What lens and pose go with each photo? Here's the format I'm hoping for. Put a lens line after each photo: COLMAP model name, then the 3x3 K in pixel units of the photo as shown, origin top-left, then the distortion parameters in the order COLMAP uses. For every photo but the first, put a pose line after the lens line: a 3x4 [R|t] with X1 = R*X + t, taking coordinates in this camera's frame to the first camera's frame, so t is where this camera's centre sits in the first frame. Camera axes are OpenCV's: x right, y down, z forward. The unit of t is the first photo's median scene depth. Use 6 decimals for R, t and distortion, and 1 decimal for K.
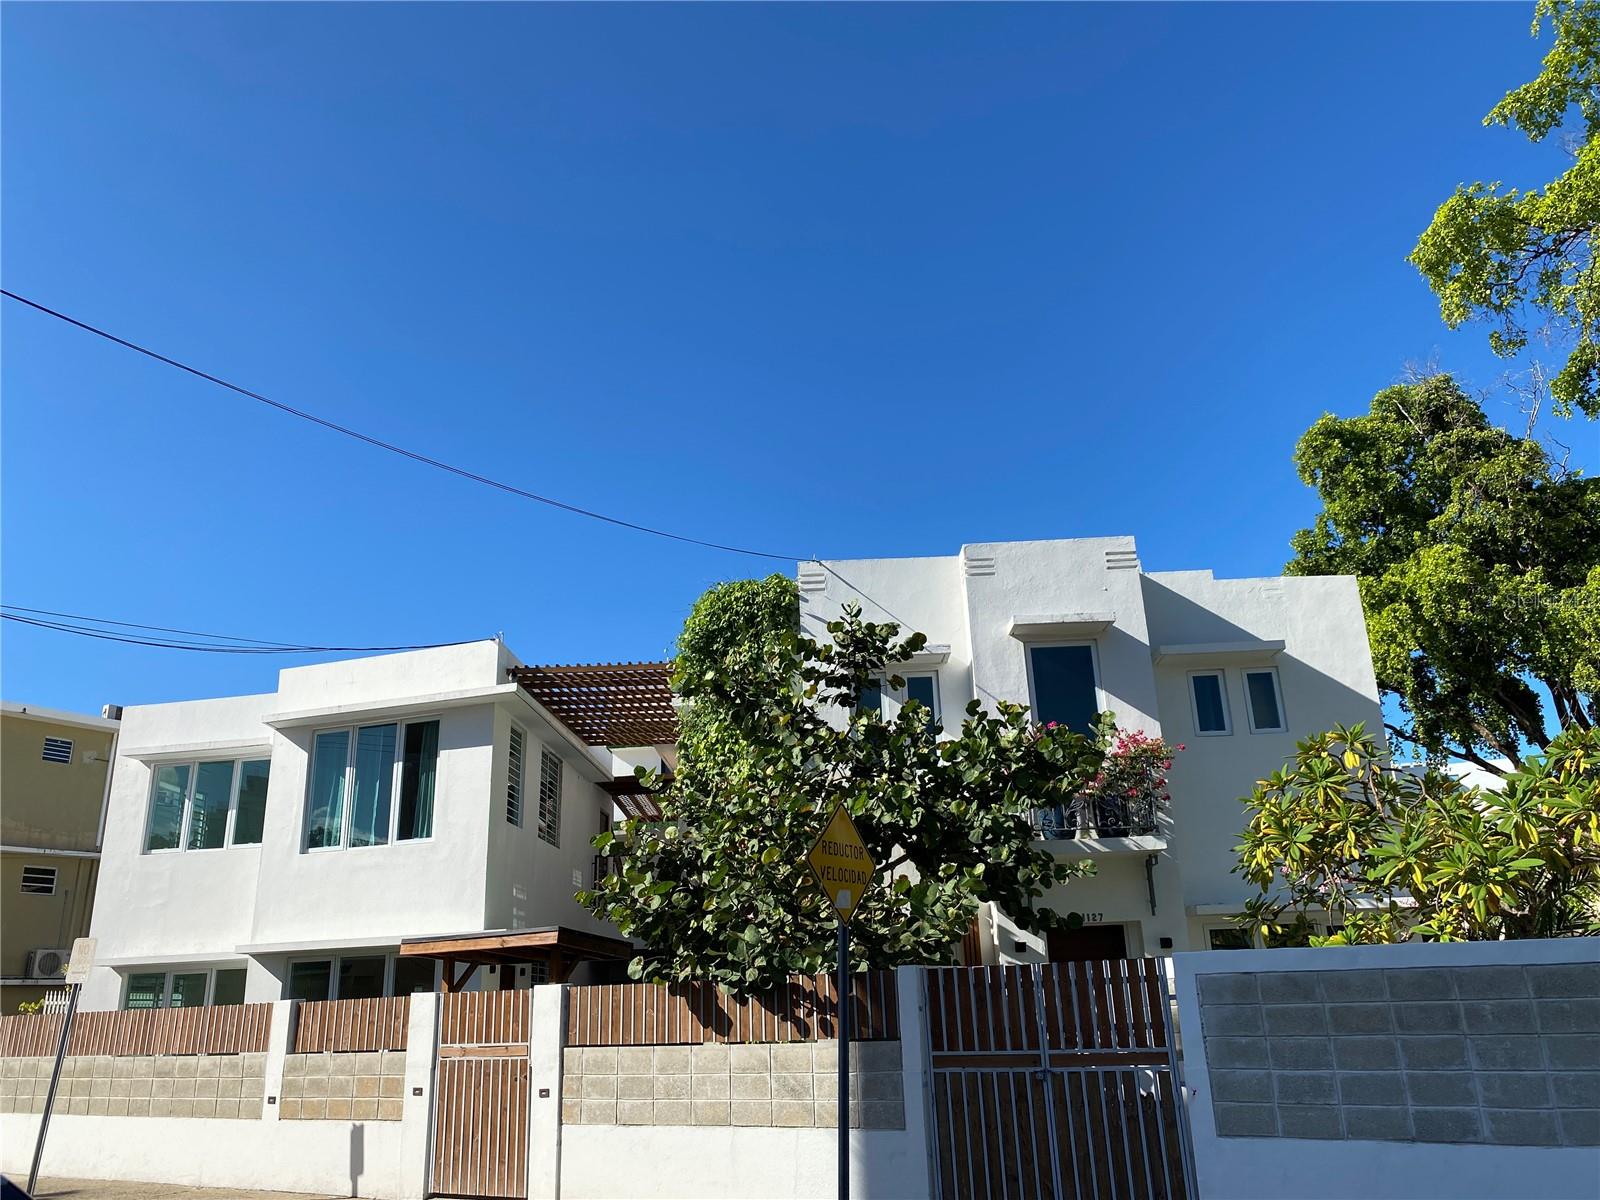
lens RADIAL K [[1231.1, 0, 799.4], [0, 1231.1, 598.5], [0, 0, 1]] dist [0.033497, -0.039358]
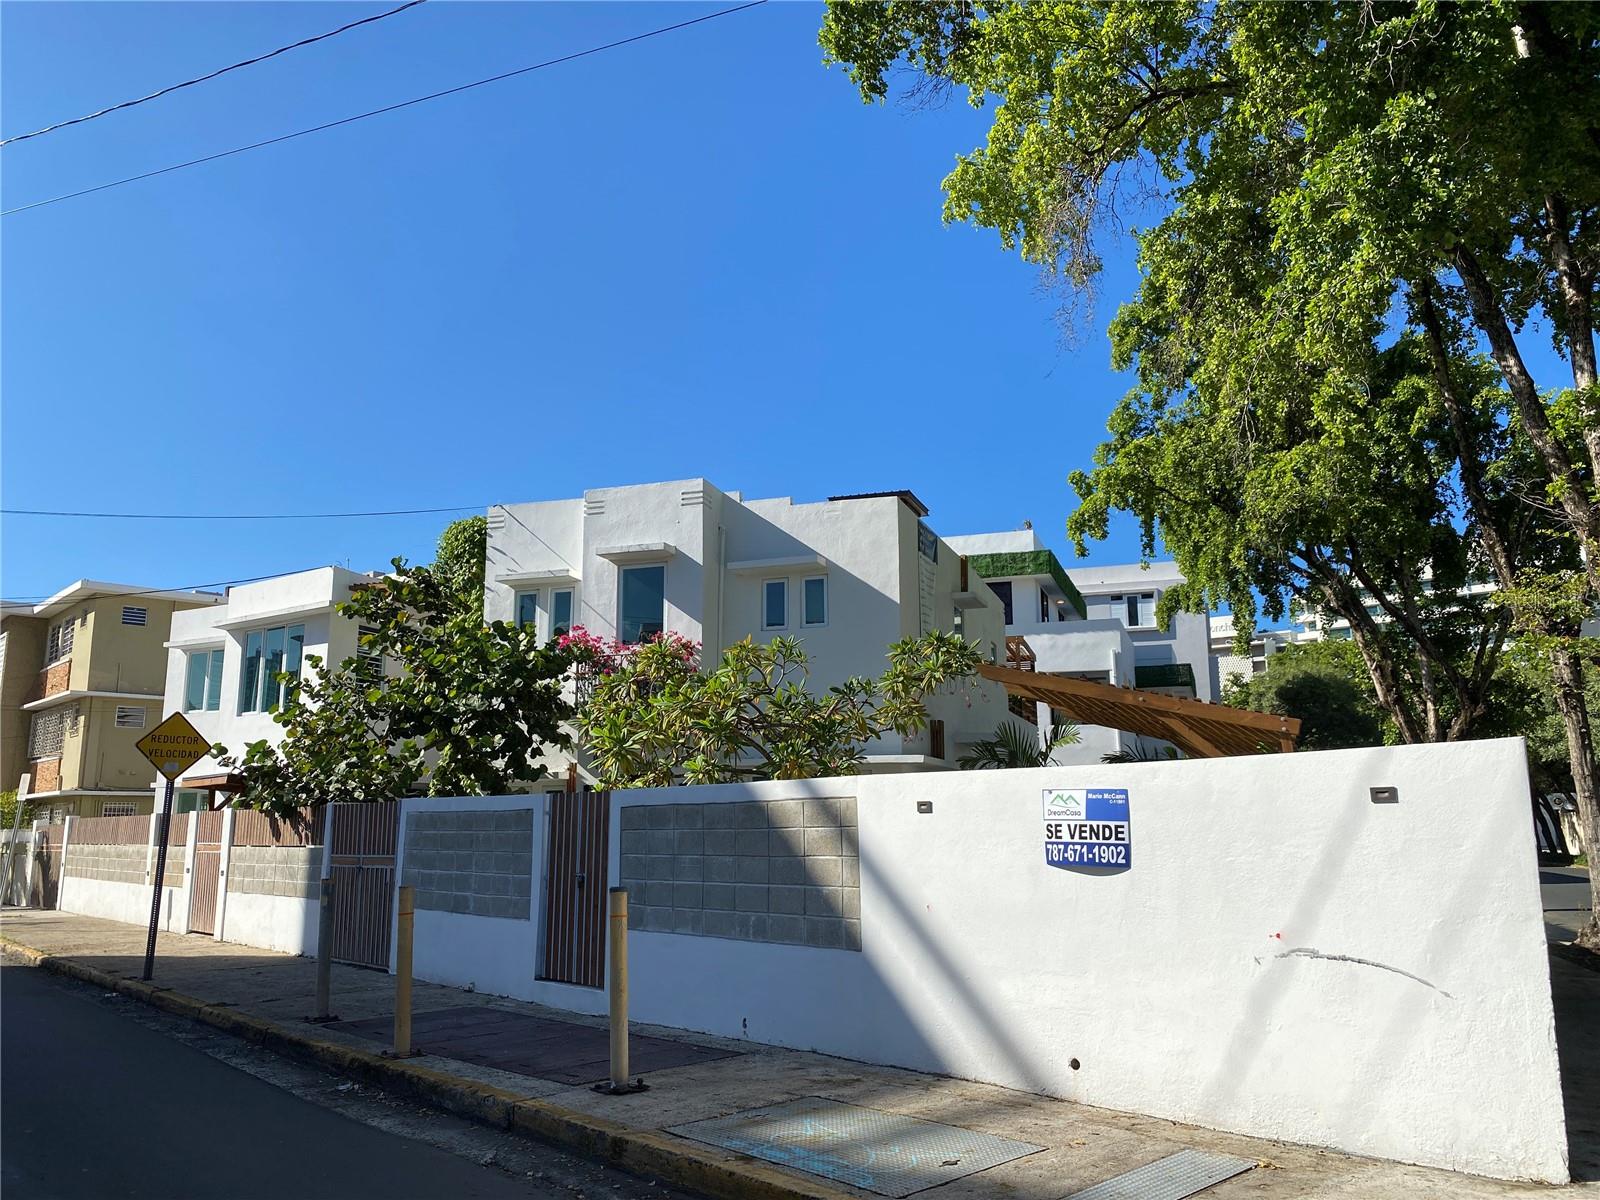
lens RADIAL K [[1231.1, 0, 786.6], [0, 1231.1, 598.2], [0, 0, 1]] dist [0.033497, -0.039358]
pose [[0.954741, -0.024420, -0.296433, 0.728830], [0.063953, 0.990168, 0.124409, -0.080316], [0.290481, -0.137737, 0.946916, -0.196026]]
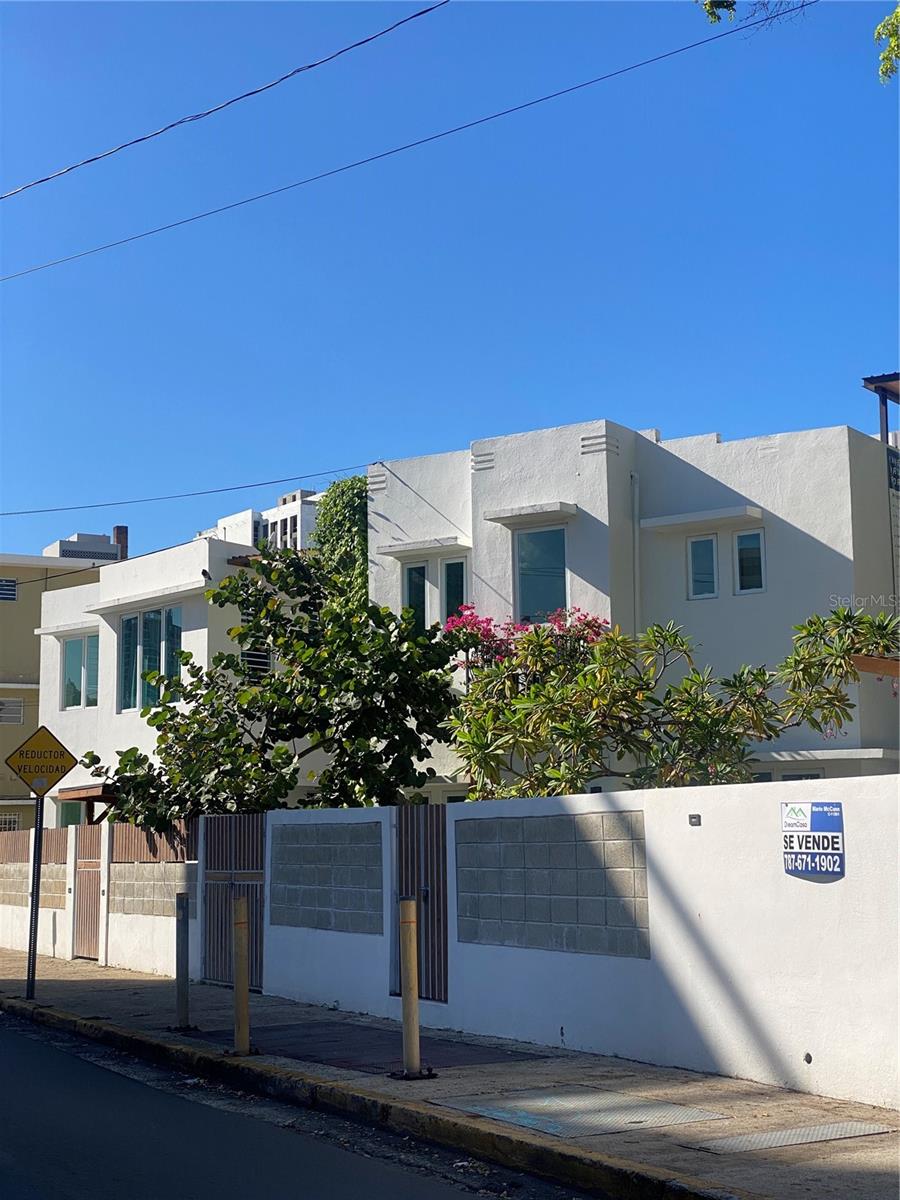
lens RADIAL K [[1825.1, 0, 451.6], [0, 1825.1, 606.6], [0, 0, 1]] dist [0.134868, 0.000000]
pose [[0.850181, -0.045638, -0.524509, 0.975788], [0.149400, 0.976197, 0.157224, -0.160753], [0.504849, -0.212030, 0.836762, -0.412225]]
